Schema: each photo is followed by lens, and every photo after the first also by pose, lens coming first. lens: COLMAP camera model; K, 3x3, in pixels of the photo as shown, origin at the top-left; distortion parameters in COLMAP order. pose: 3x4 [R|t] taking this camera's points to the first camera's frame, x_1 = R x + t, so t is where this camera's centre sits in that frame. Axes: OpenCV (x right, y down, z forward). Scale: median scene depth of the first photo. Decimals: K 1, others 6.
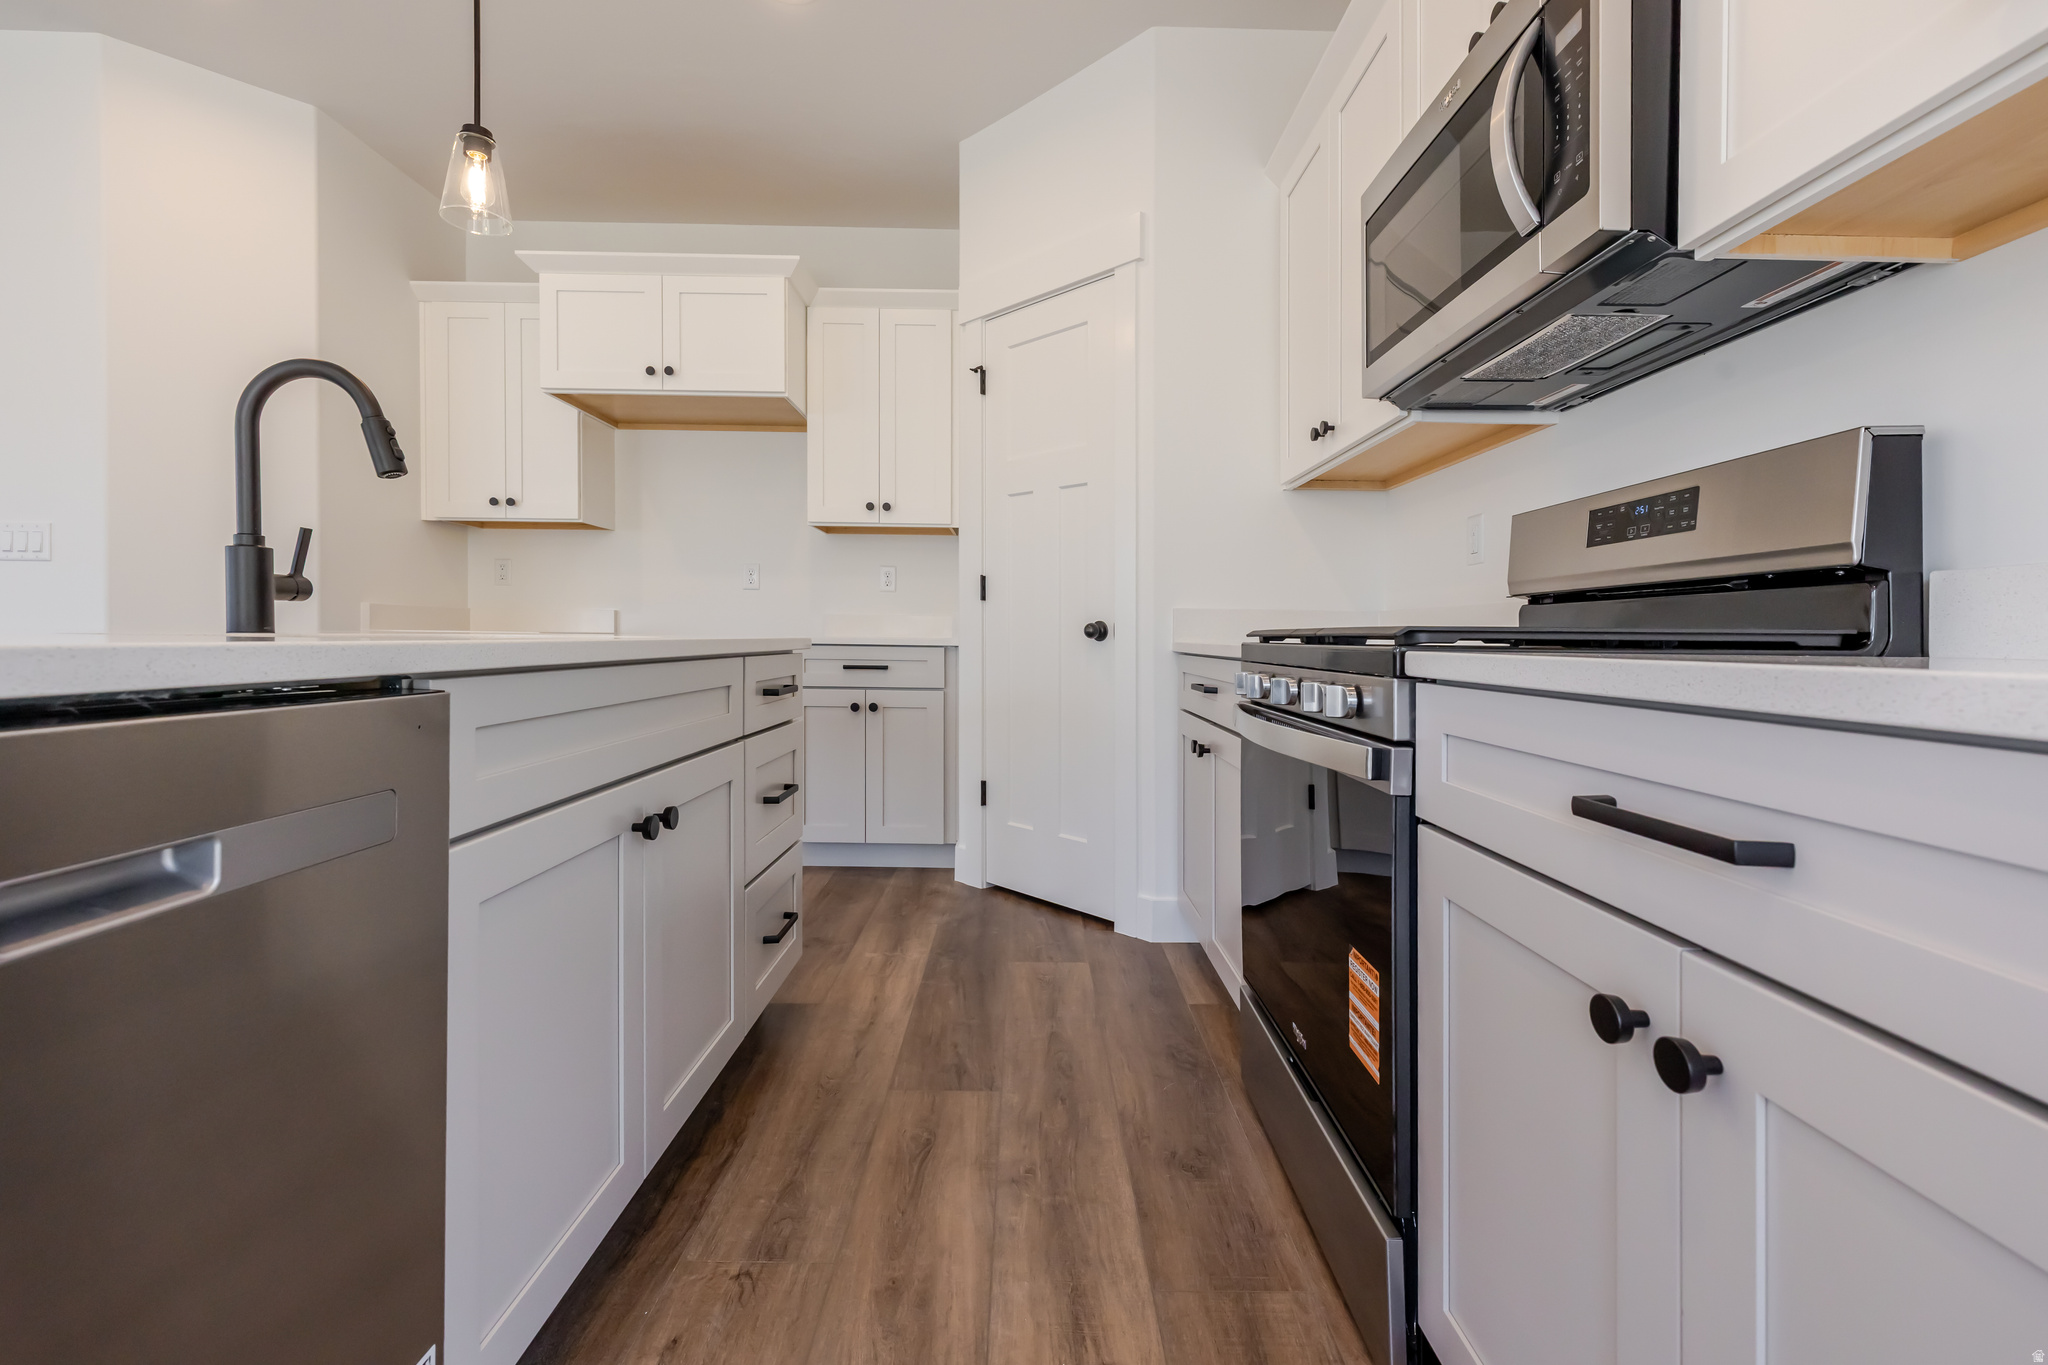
lens RADIAL K [[886.0, 0, 1017.8], [0, 886.0, 642.9], [0, 0, 1]] dist [0.003249, 0.001563]
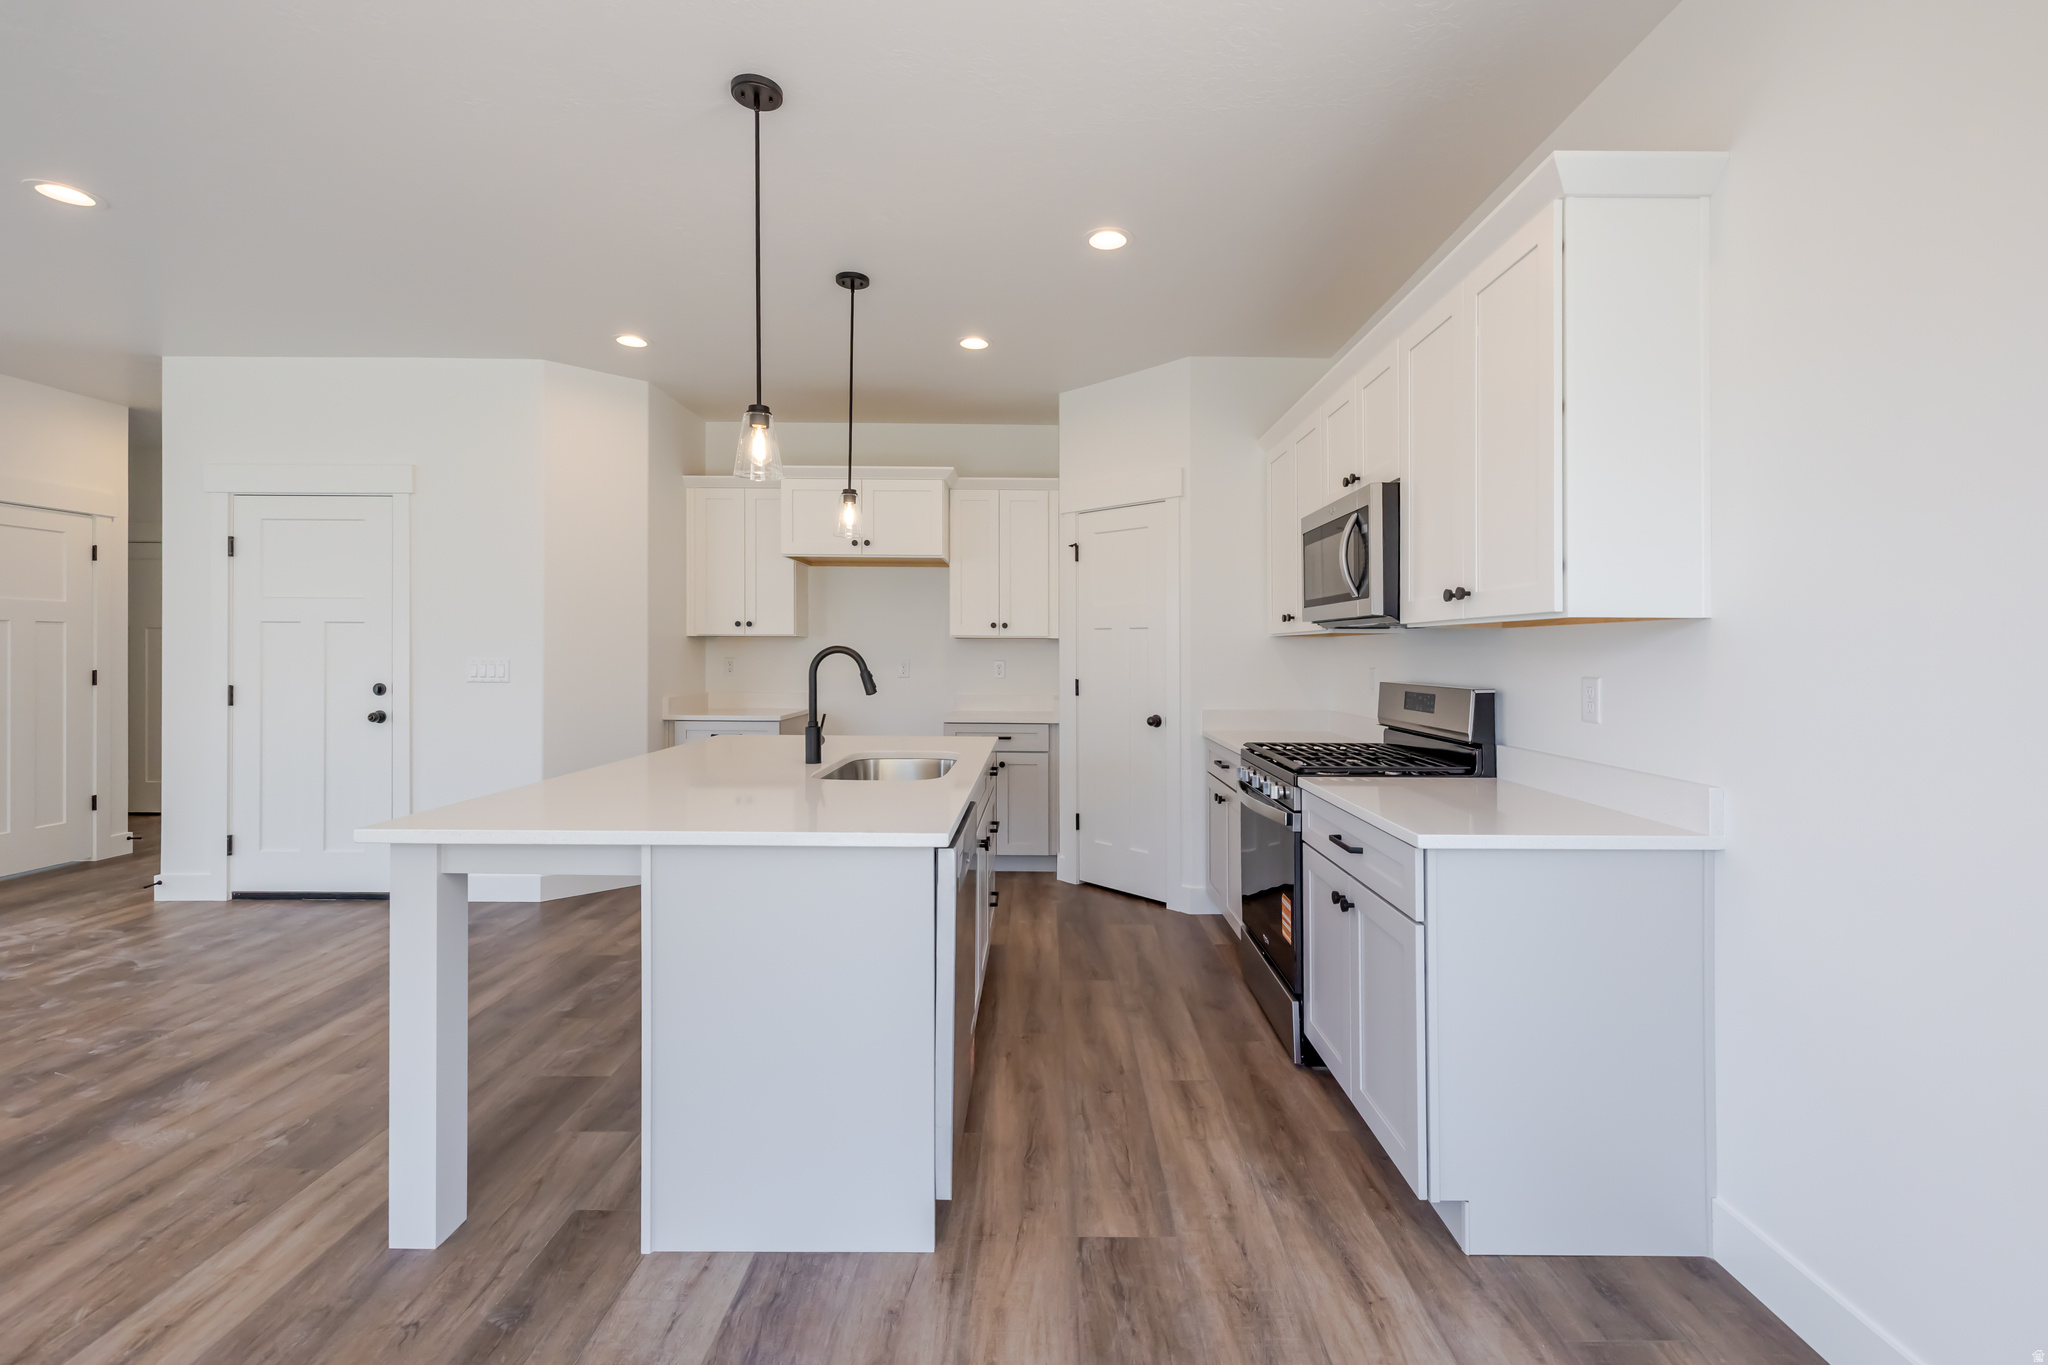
lens RADIAL K [[886.0, 0, 1030.8], [0, 886.0, 661.4], [0, 0, 1]] dist [0.003249, 0.001563]
pose [[0.999955, -0.006667, -0.006757, -0.188993], [0.006683, 0.999975, 0.002396, -0.195267], [0.006741, -0.002441, 0.999974, -0.924704]]
